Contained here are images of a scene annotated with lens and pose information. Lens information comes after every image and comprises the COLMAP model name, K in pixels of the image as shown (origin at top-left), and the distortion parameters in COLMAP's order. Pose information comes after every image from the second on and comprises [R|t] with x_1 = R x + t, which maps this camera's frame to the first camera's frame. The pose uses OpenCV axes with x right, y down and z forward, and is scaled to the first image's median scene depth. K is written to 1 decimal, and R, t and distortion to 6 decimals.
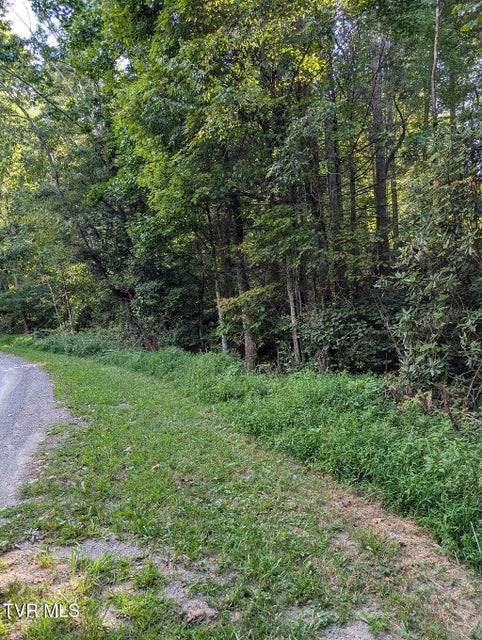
lens RADIAL K [[460.7, 0, 241.1], [0, 460.7, 320.8], [0, 0, 1]] dist [0.031073, -0.021027]
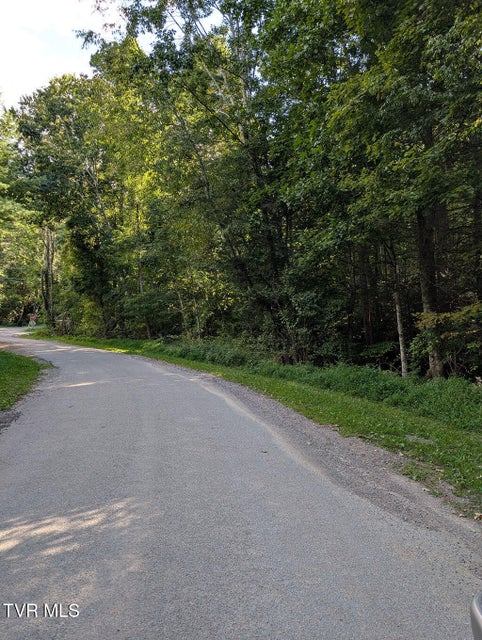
lens RADIAL K [[460.7, 0, 244.4], [0, 460.7, 318.1], [0, 0, 1]] dist [0.031073, -0.021027]
pose [[0.987007, 0.034929, -0.156834, -0.178441], [-0.039207, 0.998936, -0.024268, -0.002793], [0.155819, 0.030102, 0.987327, 0.049492]]
